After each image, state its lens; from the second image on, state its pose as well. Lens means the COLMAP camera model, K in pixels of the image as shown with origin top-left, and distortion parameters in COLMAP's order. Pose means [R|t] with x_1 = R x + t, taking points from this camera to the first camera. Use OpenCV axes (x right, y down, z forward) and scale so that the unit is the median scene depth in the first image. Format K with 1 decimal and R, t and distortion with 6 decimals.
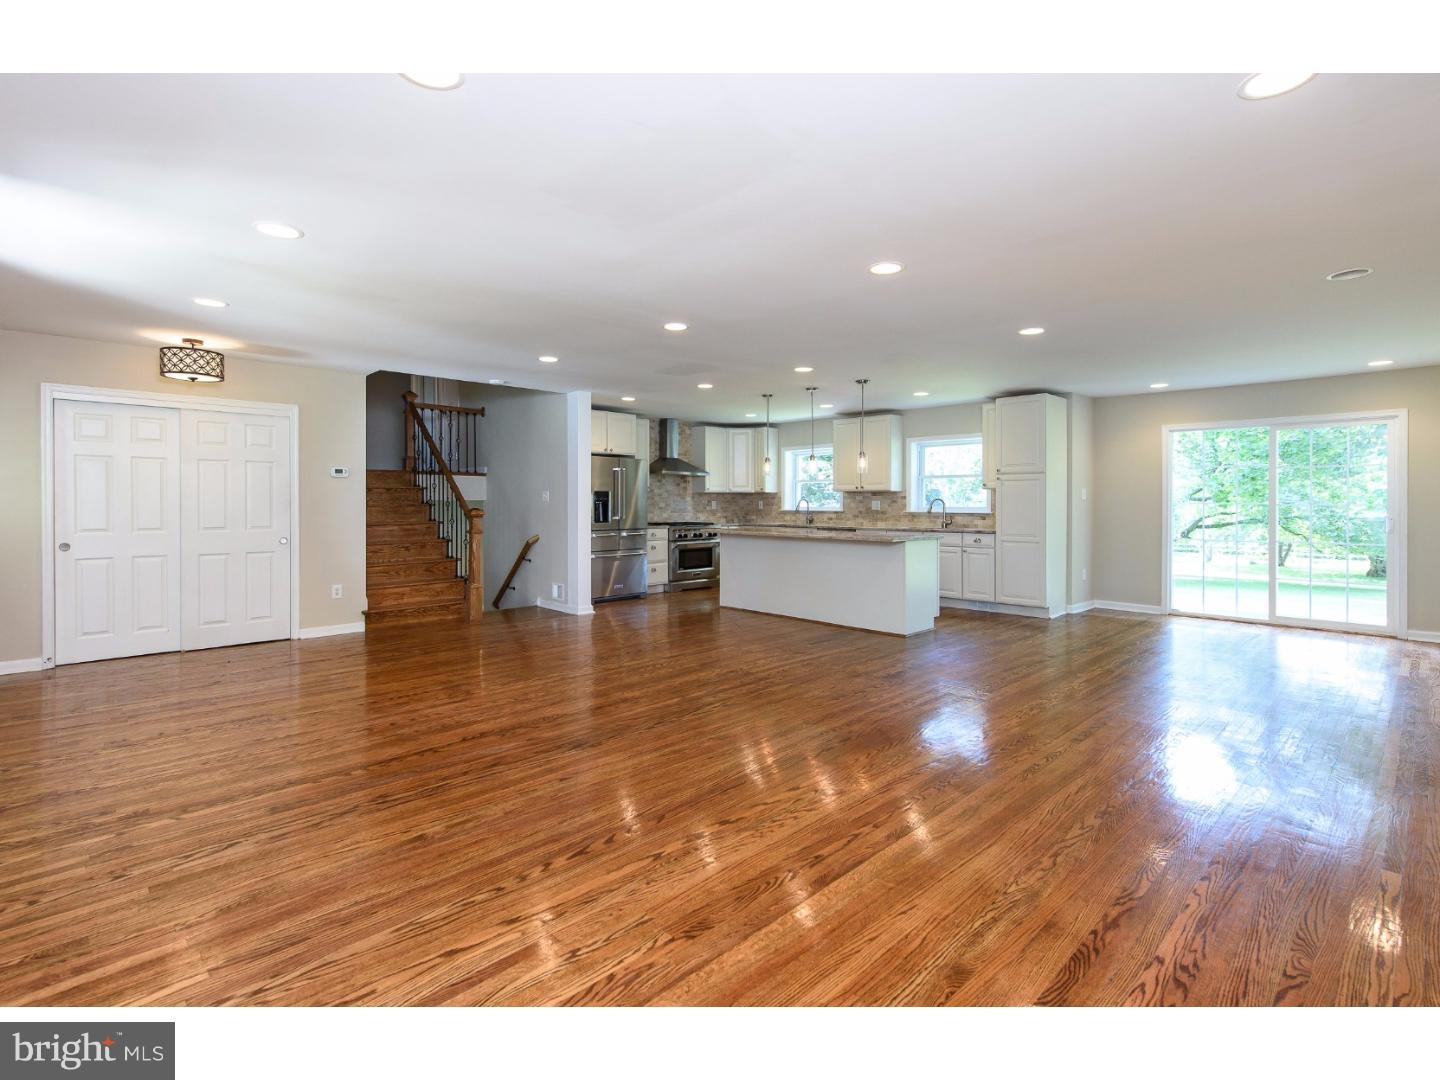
lens RADIAL K [[675.2, 0, 719.6], [0, 675.2, 510.2], [0, 0, 1]] dist [0.019633, 0.001187]
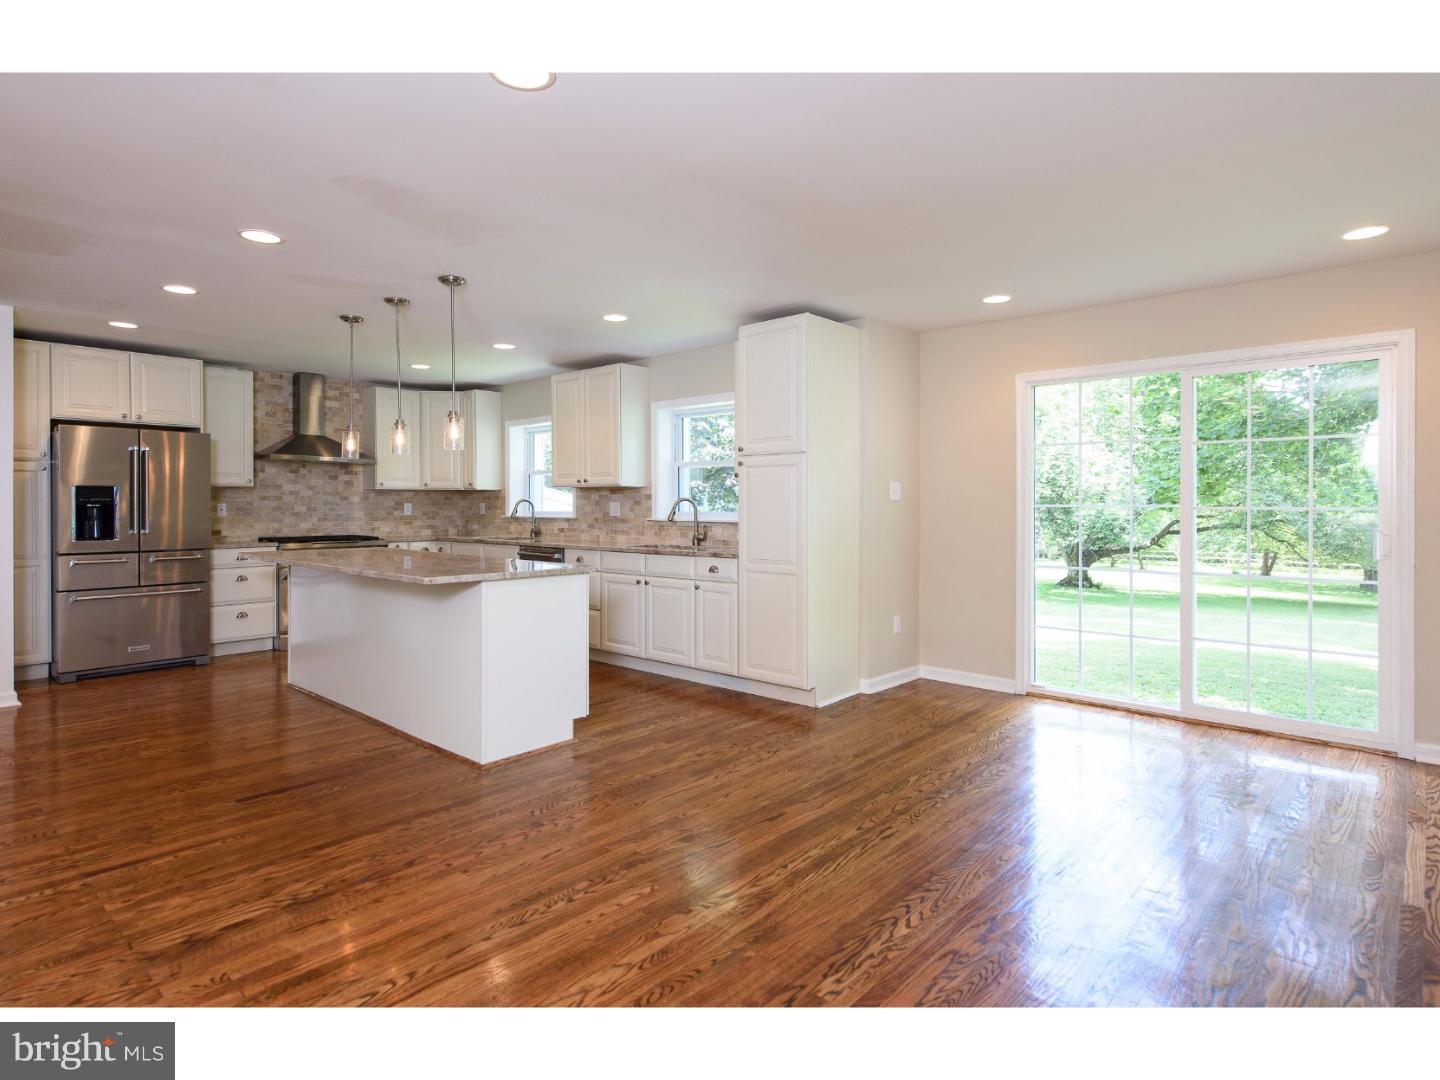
lens RADIAL K [[787.5, 0, 663.5], [0, 787.5, 514.3], [0, 0, 1]] dist [0.014717, -0.001417]
pose [[0.999370, -0.001494, 0.035472, 0.242078], [0.001437, 0.999998, 0.001647, -0.003340], [-0.035474, -0.001595, 0.999369, 0.247567]]
